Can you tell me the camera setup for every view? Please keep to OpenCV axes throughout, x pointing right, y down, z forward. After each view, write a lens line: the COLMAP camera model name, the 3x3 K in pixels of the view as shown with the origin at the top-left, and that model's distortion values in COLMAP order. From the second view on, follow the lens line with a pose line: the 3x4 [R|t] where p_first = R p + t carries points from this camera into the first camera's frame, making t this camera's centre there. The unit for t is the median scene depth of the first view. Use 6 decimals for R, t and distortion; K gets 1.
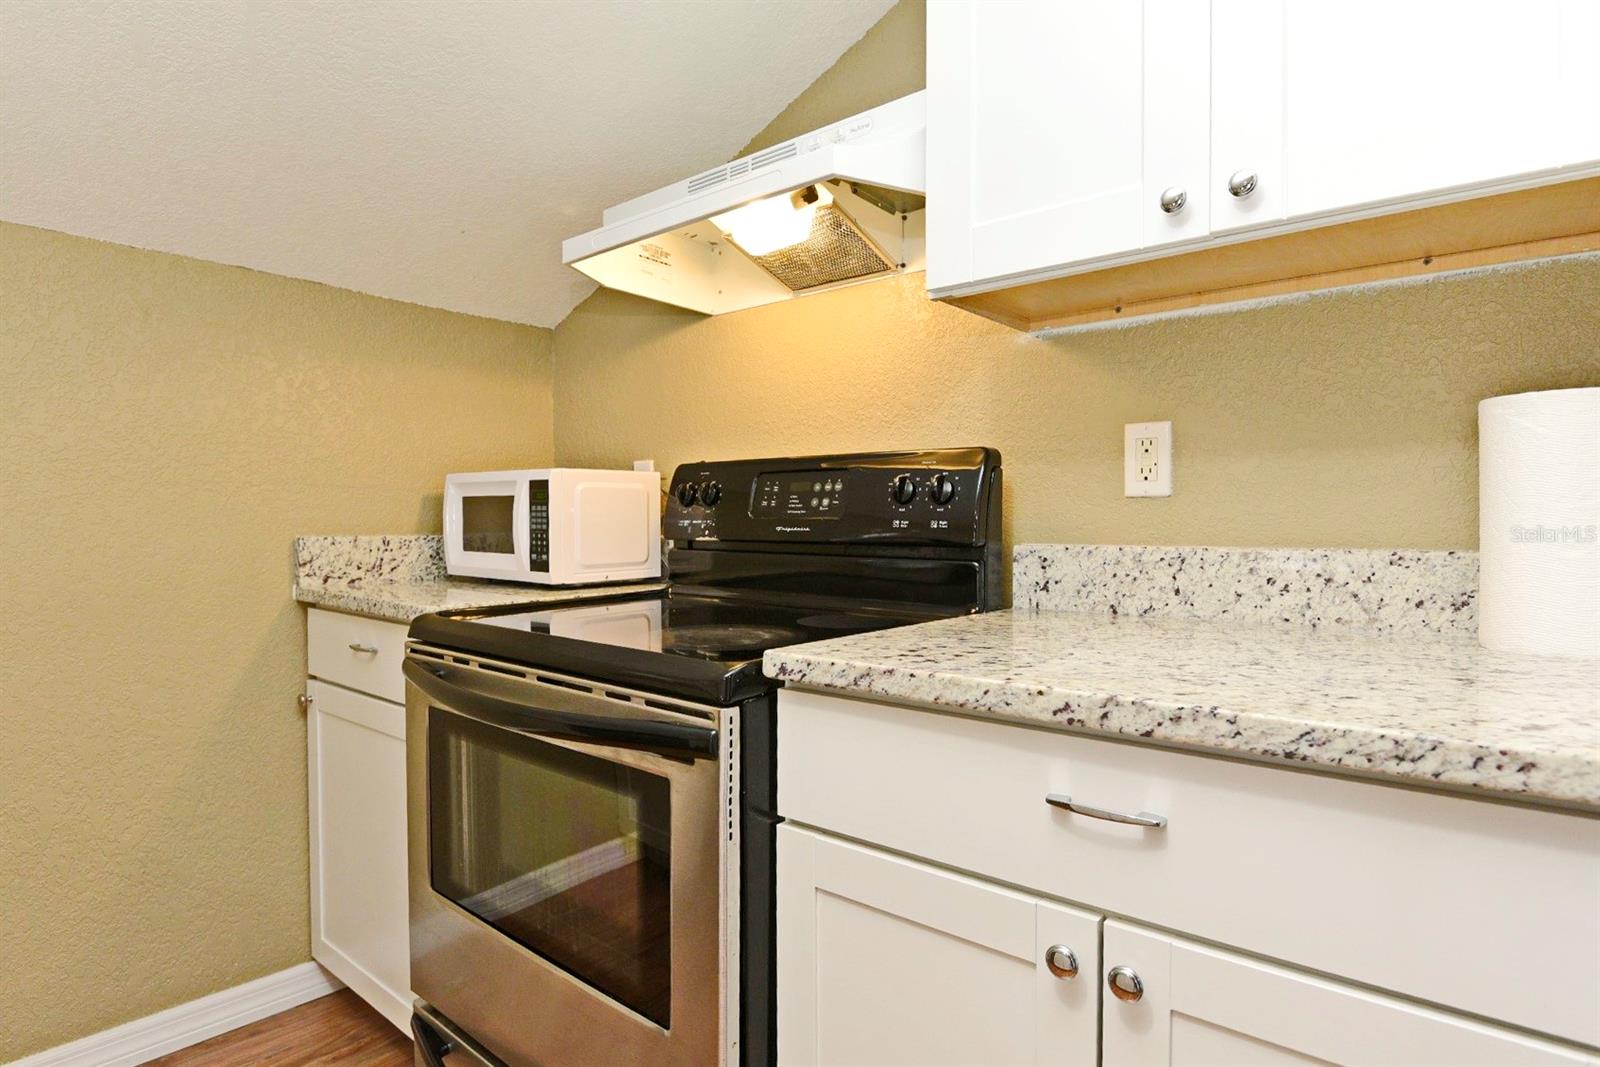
lens RADIAL K [[885.0, 0, 800.0], [0, 885.0, 533.5], [0, 0, 1]] dist [0.001605, 0.000256]
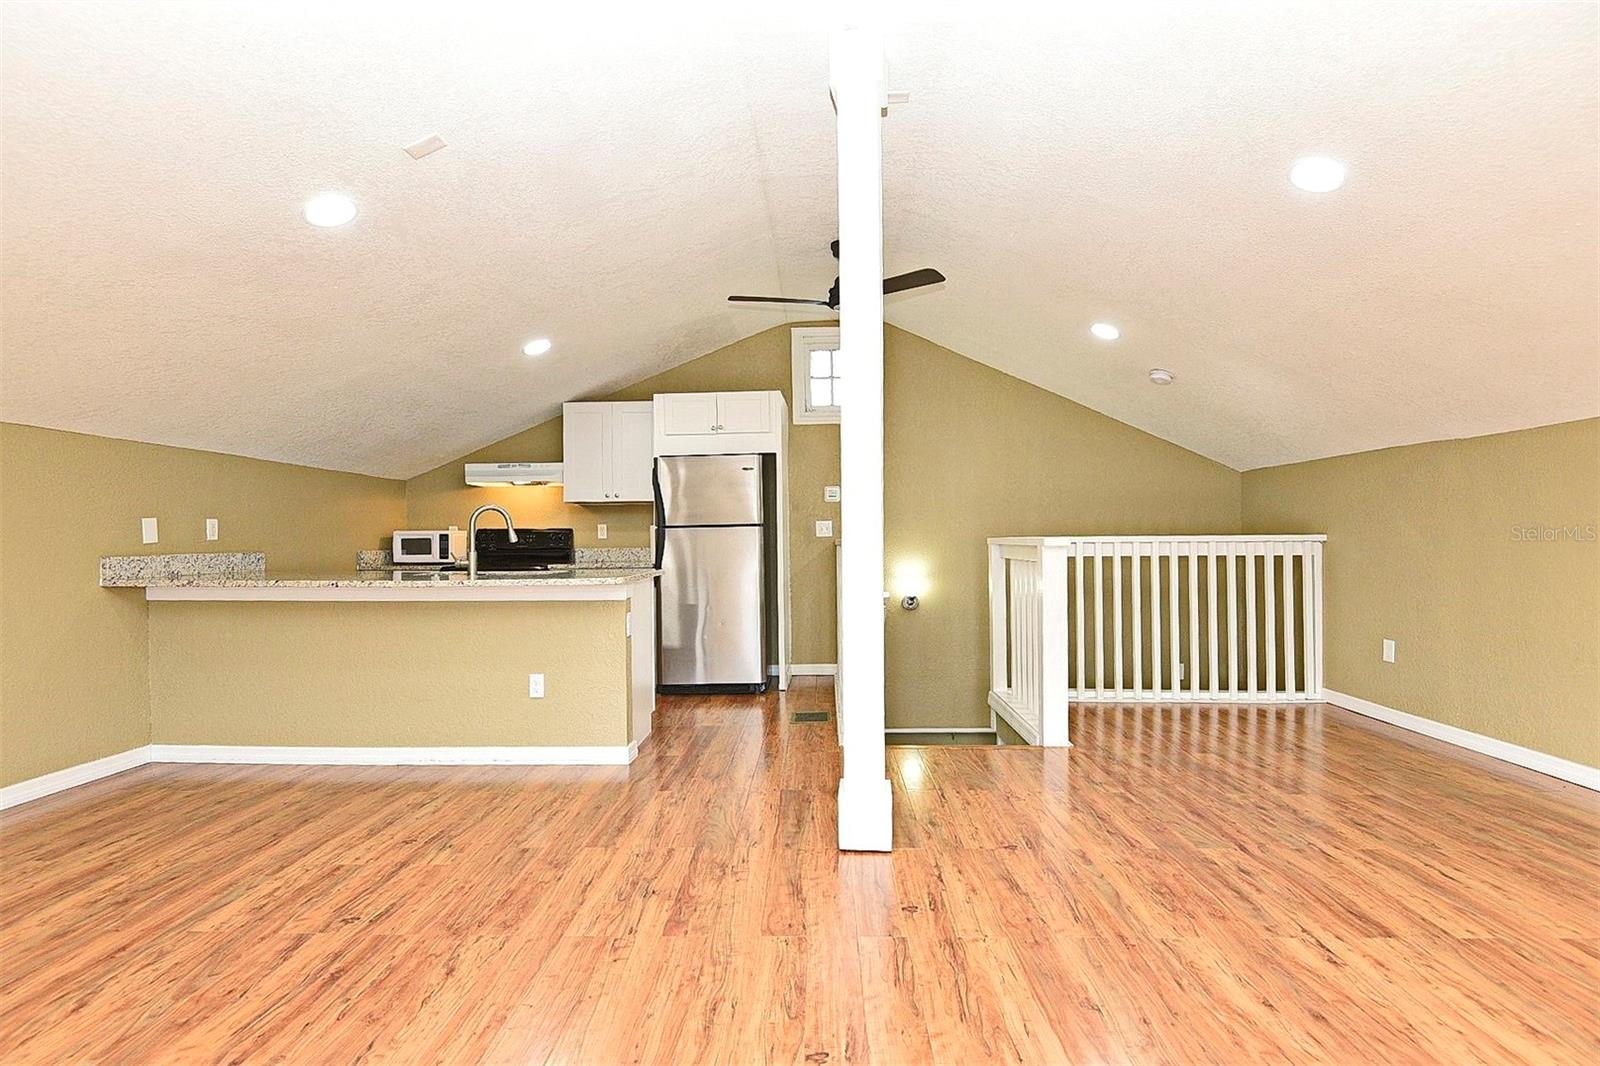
lens RADIAL K [[764.1, 0, 798.5], [0, 764.1, 534.4], [0, 0, 1]] dist [-0.002235, -0.011411]
pose [[0.779439, -0.003754, 0.626467, -1.126433], [0.019393, 0.999647, -0.018138, 0.026892], [-0.626178, 0.026286, 0.779237, -2.386991]]
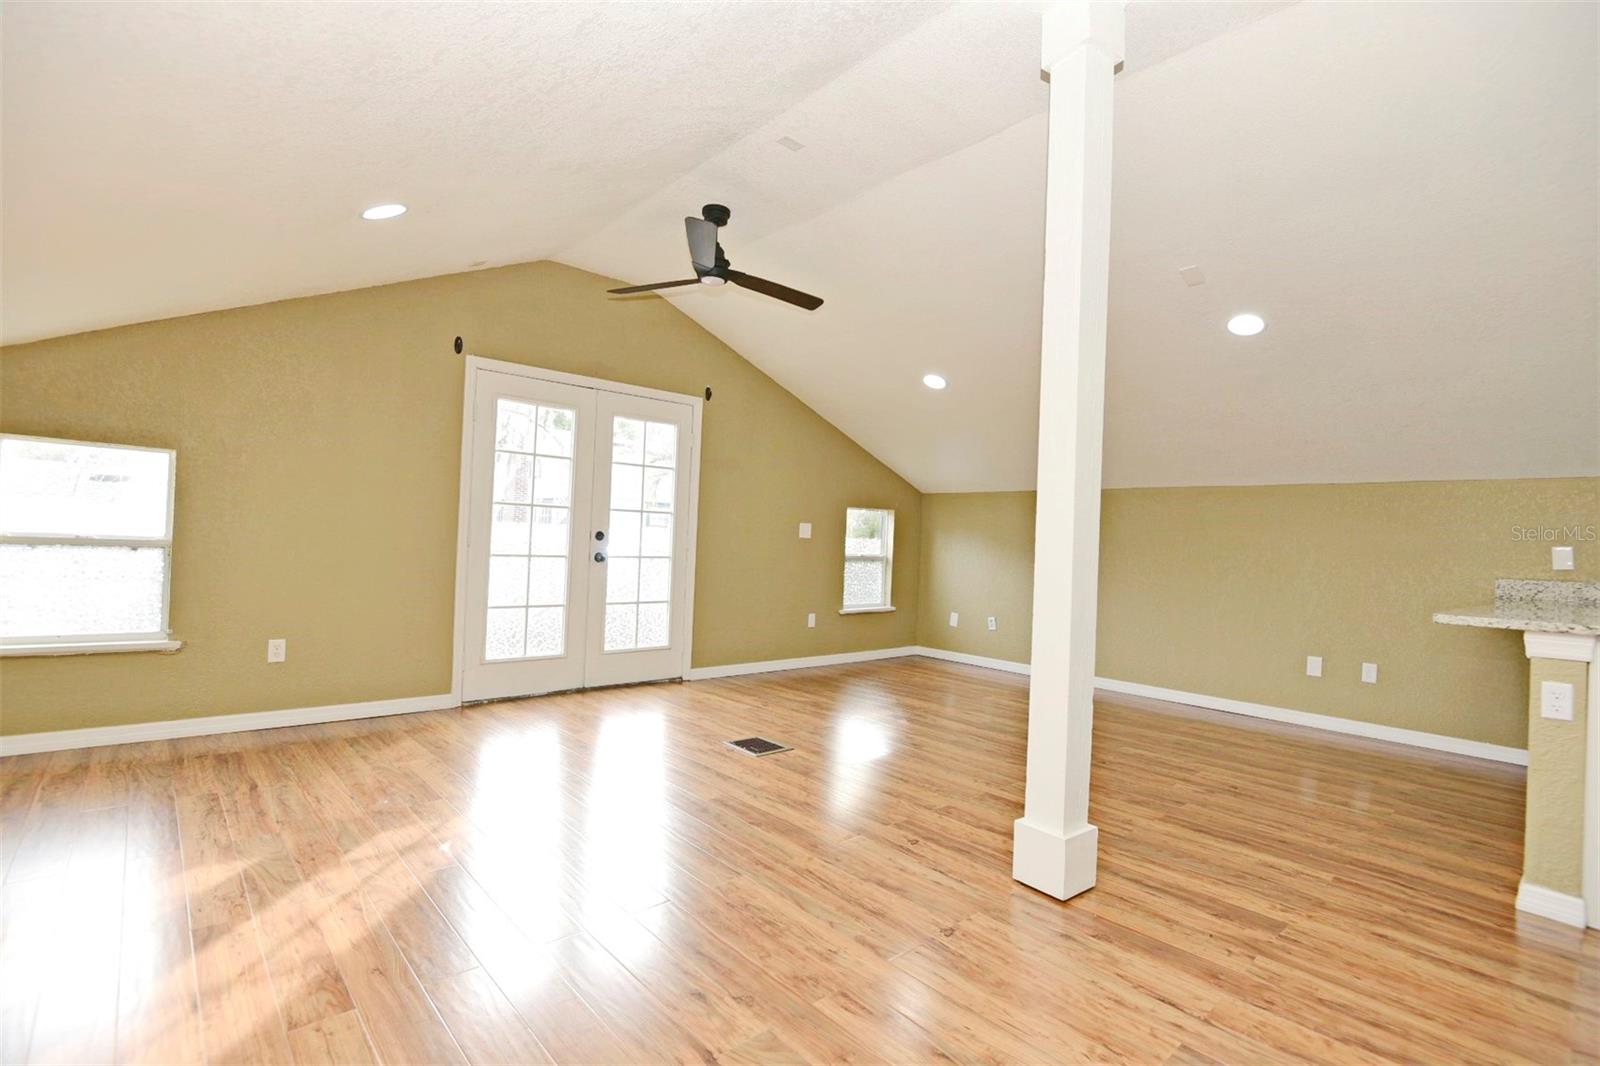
lens RADIAL K [[727.6, 0, 800.7], [0, 727.6, 529.6], [0, 0, 1]] dist [-0.002356, -0.009995]
pose [[-0.130935, -0.024341, -0.991092, 1.178085], [-0.058817, 0.998128, -0.016743, 0.028743], [0.989645, 0.056101, -0.132122, -1.619713]]
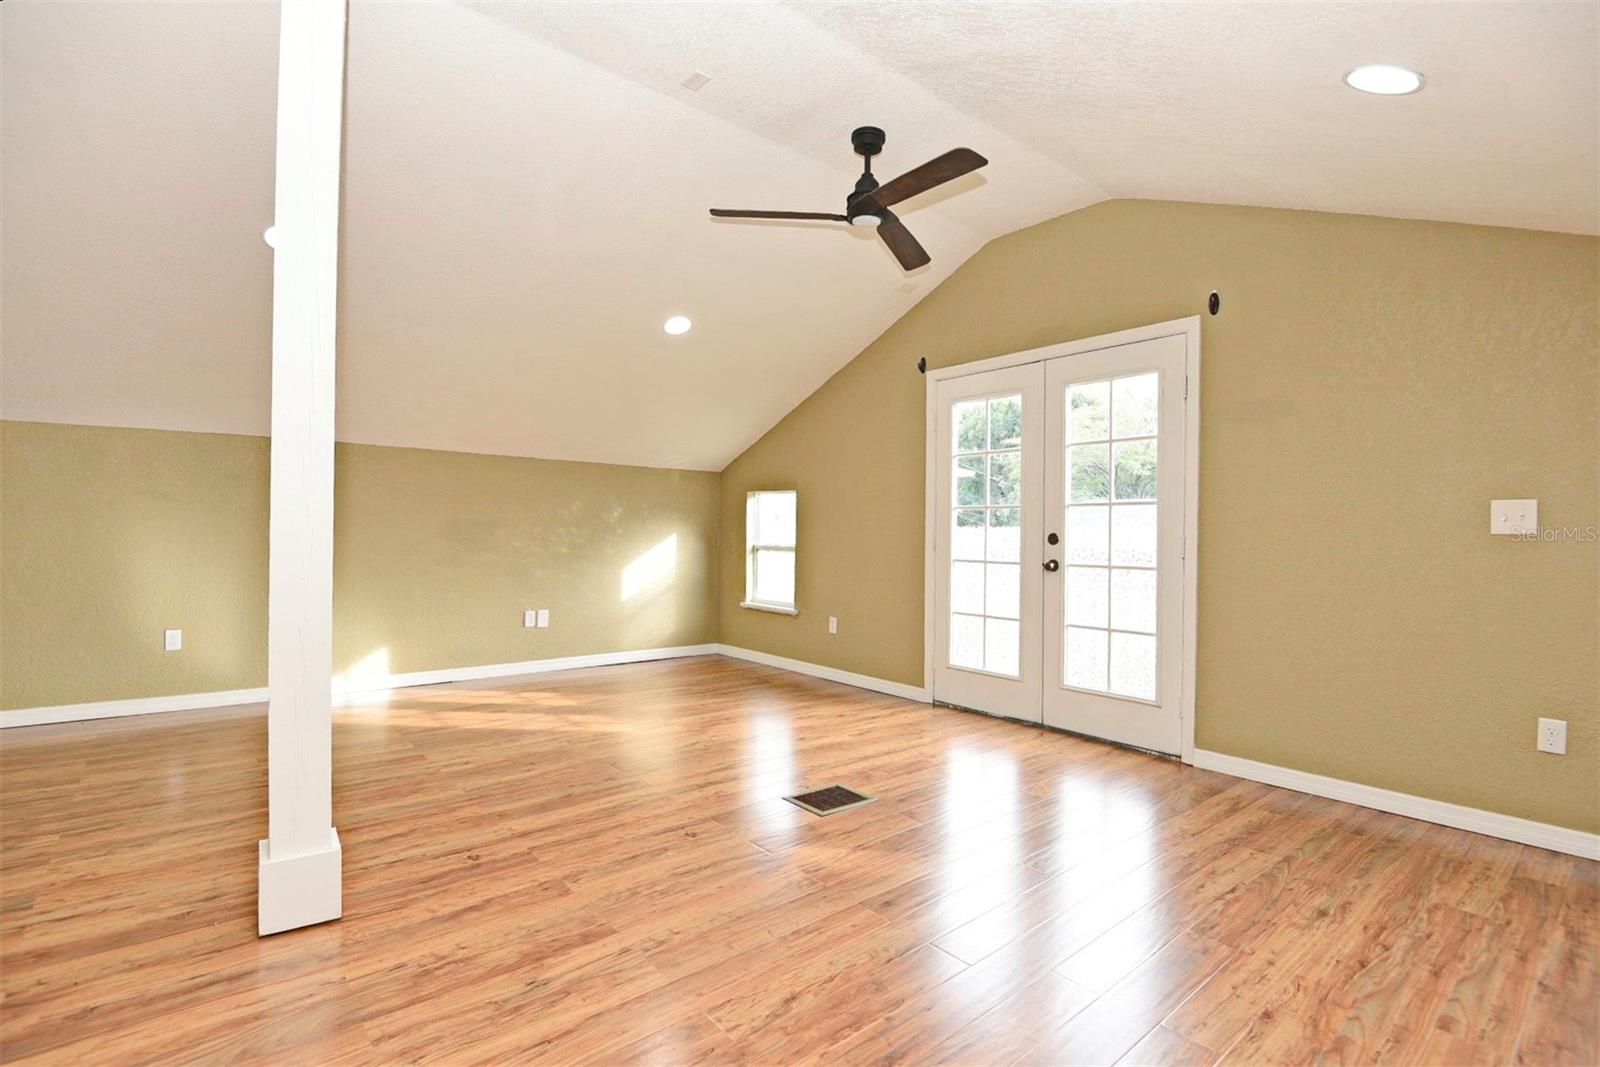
lens RADIAL K [[760.5, 0, 808.5], [0, 760.5, 529.9], [0, 0, 1]] dist [-0.015284, -0.002020]
pose [[-0.987458, -0.018244, 0.156822, -1.008351], [-0.015876, 0.999740, 0.016338, -0.000823], [-0.157079, 0.013643, -0.987492, -0.372497]]
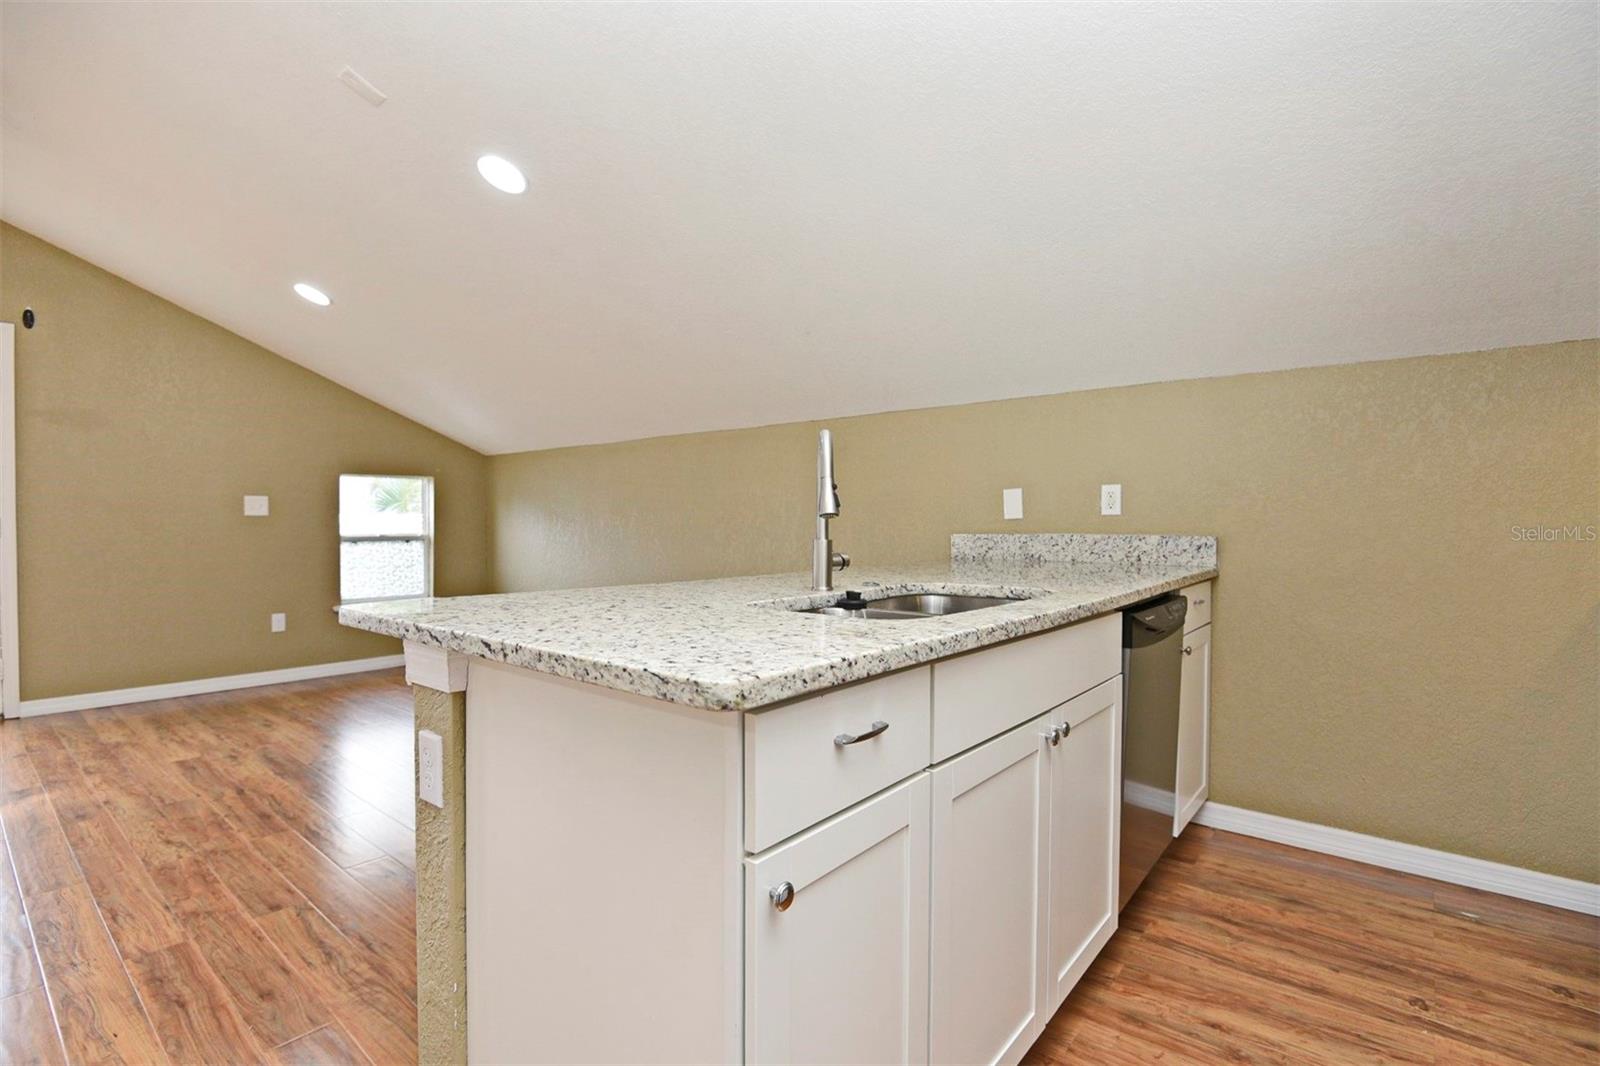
lens RADIAL K [[736.2, 0, 805.6], [0, 736.2, 537.4], [0, 0, 1]] dist [-0.024778, -0.000603]
pose [[0.026428, 0.019002, -0.999470, 0.445937], [-0.020388, 0.999622, 0.018466, 0.000378], [0.999443, 0.019889, 0.026806, -0.186879]]
